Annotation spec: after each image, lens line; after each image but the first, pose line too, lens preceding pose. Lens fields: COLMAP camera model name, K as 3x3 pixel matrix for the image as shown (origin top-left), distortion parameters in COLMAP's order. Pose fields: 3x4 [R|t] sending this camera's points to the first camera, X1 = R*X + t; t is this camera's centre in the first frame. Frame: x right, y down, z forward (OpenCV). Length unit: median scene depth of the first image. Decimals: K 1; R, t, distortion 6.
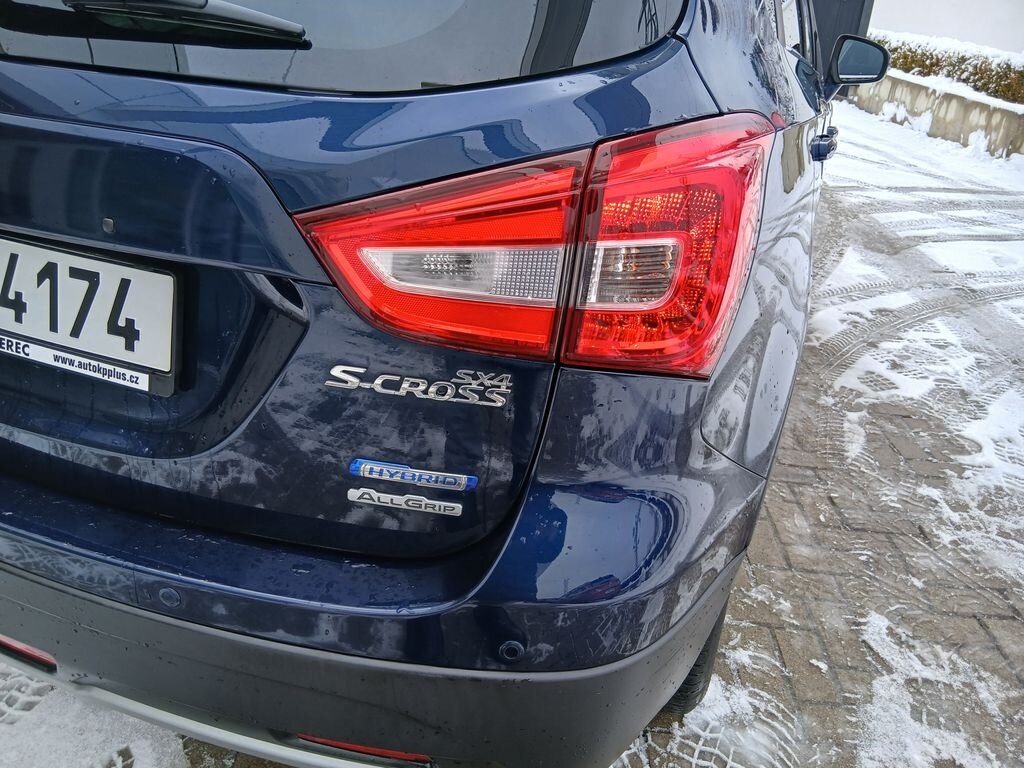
lens RADIAL K [[774.5, 0, 520.7], [0, 774.5, 381.2], [0, 0, 1]] dist [0.092378, -0.152112]
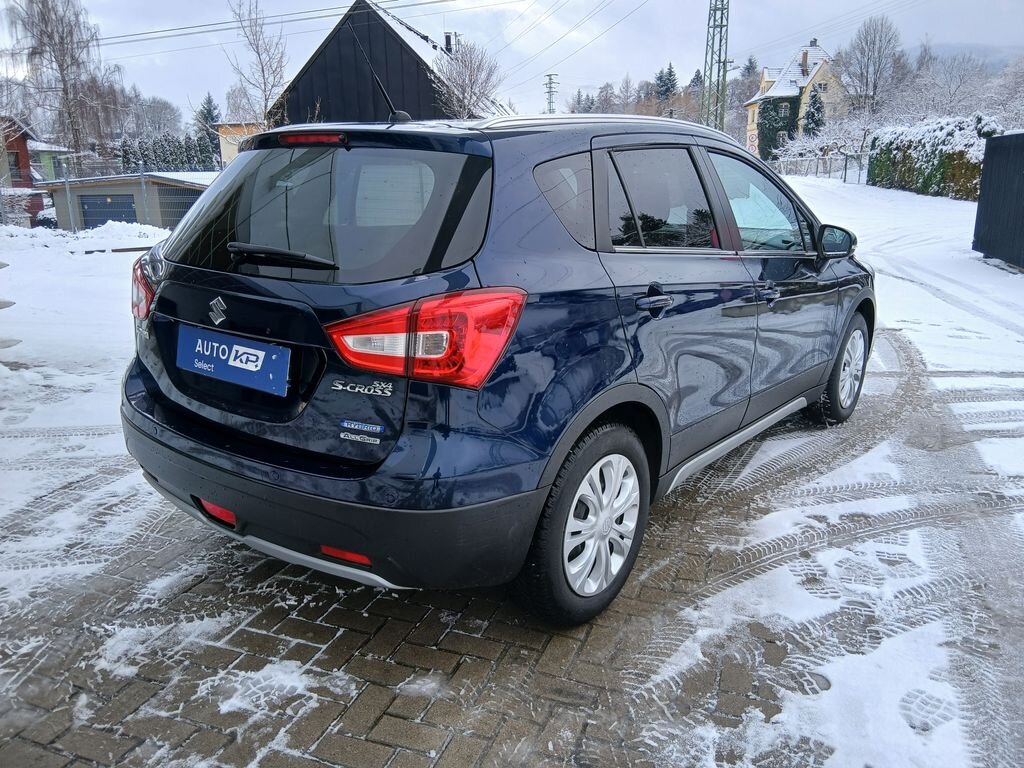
lens RADIAL K [[767.5, 0, 512.0], [0, 767.5, 384.0], [0, 0, 1]] dist [0.090617, -0.143632]
pose [[0.951804, 0.008234, -0.306597, 1.070822], [-0.073314, 0.976768, -0.201366, 0.446239], [0.297817, 0.214139, 0.930295, -1.187013]]
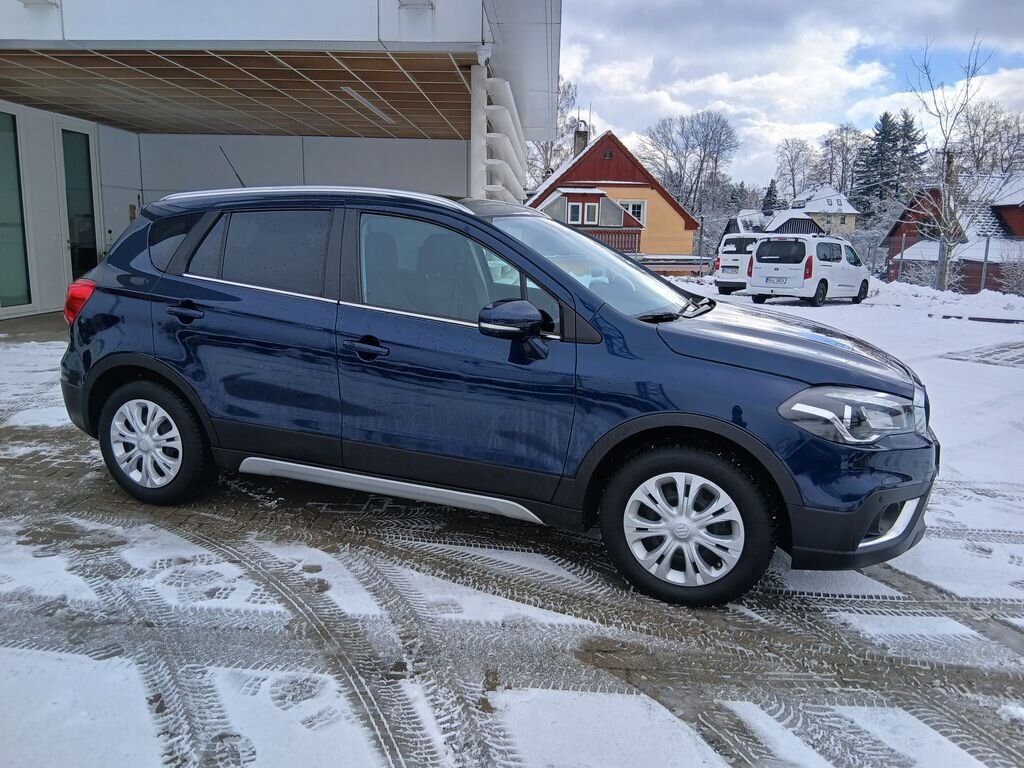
lens RADIAL K [[767.5, 0, 512.0], [0, 767.5, 384.0], [0, 0, 1]] dist [0.090617, -0.143632]
pose [[-0.001409, 0.123737, -0.992314, 5.194427], [-0.471458, 0.875029, 0.109782, -1.556321], [0.881887, 0.467989, 0.057104, 3.363938]]
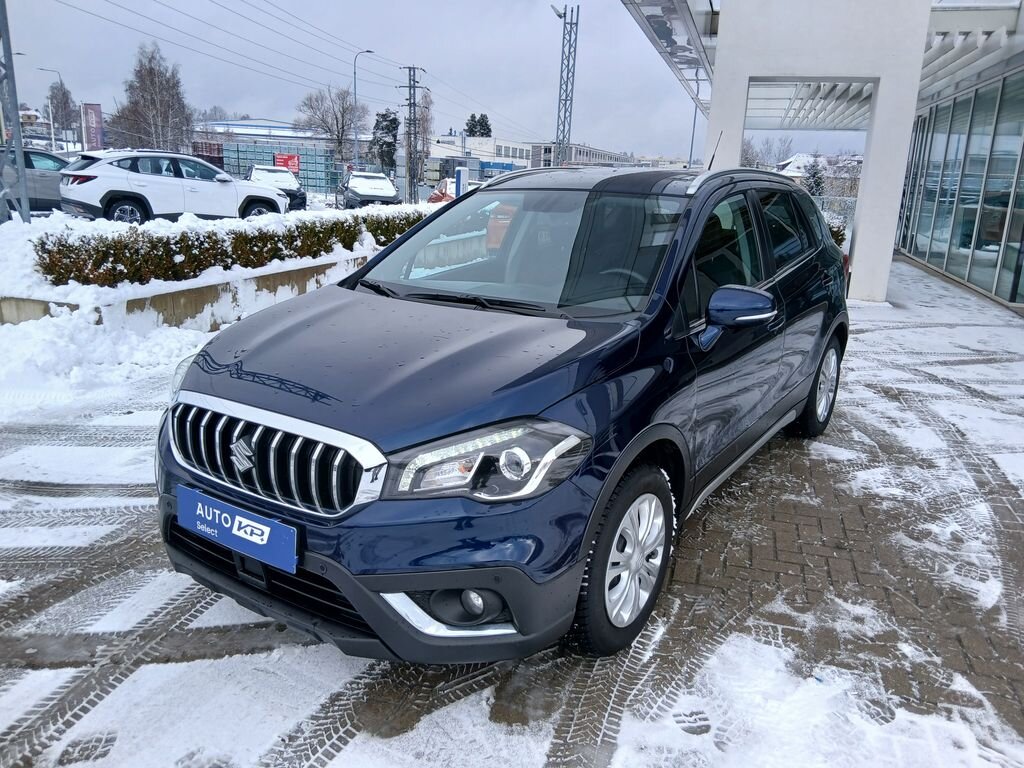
lens RADIAL K [[772.0, 0, 512.0], [0, 772.0, 384.0], [0, 0, 1]] dist [0.071793, -0.114921]
pose [[-0.966010, -0.153577, 0.207941, -0.431897], [0.027210, 0.739519, 0.672585, -4.141254], [-0.257070, 0.655382, -0.710204, 7.158758]]
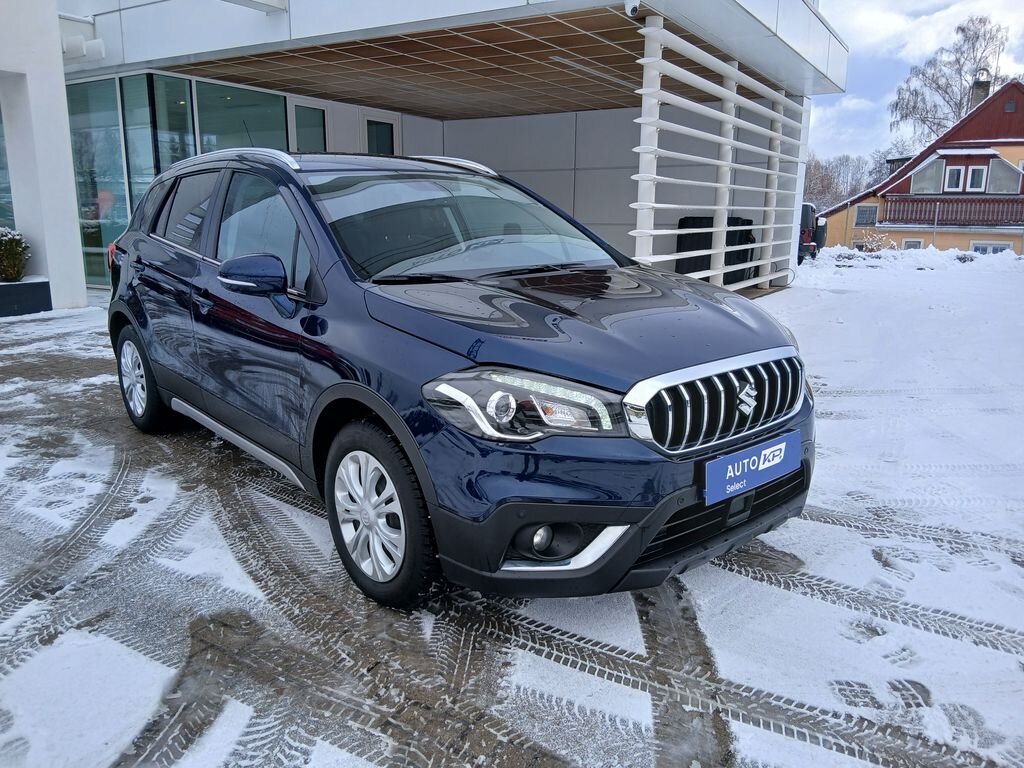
lens RADIAL K [[767.5, 0, 512.0], [0, 767.5, 384.0], [0, 0, 1]] dist [0.090617, -0.143632]
pose [[-0.472585, 0.128588, -0.871853, 4.133254], [-0.430534, 0.829523, 0.355714, -2.808546], [0.768963, 0.543468, -0.336659, 5.855482]]
